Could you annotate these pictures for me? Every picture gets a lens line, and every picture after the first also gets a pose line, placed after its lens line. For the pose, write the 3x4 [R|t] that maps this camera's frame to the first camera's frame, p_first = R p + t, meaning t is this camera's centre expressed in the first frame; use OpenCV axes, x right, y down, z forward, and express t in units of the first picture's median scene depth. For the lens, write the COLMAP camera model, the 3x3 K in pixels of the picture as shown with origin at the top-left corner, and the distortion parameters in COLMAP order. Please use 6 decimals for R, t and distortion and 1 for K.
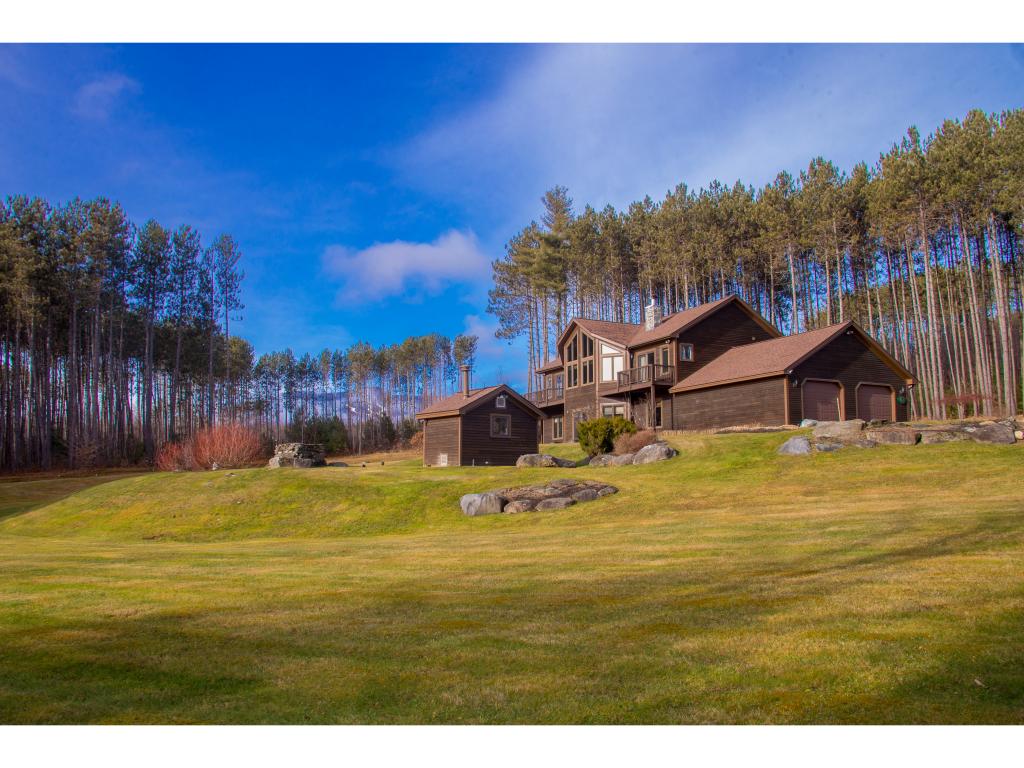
lens RADIAL K [[891.5, 0, 513.4], [0, 891.5, 383.6], [0, 0, 1]] dist [-0.054806, 0.007915]
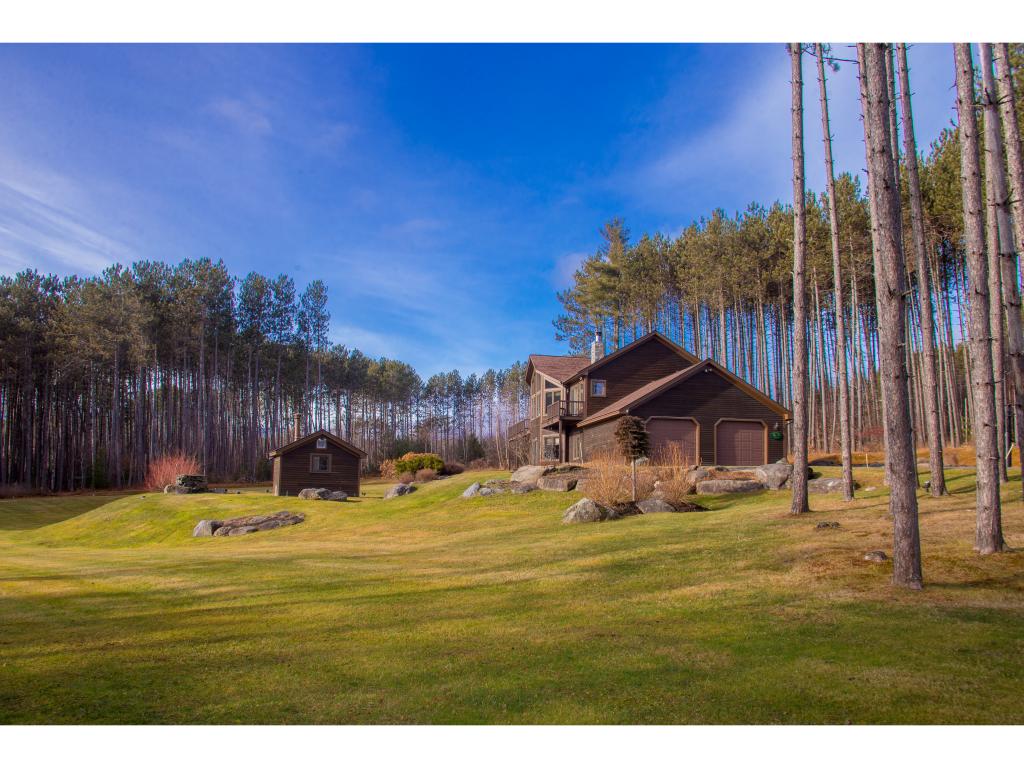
lens RADIAL K [[891.5, 0, 508.5], [0, 891.5, 381.3], [0, 0, 1]] dist [-0.054806, 0.007915]
pose [[0.956833, -0.017280, -0.290124, 0.375337], [0.013764, 0.999805, -0.014156, -0.027757], [0.290312, 0.009552, 0.956884, -0.045640]]
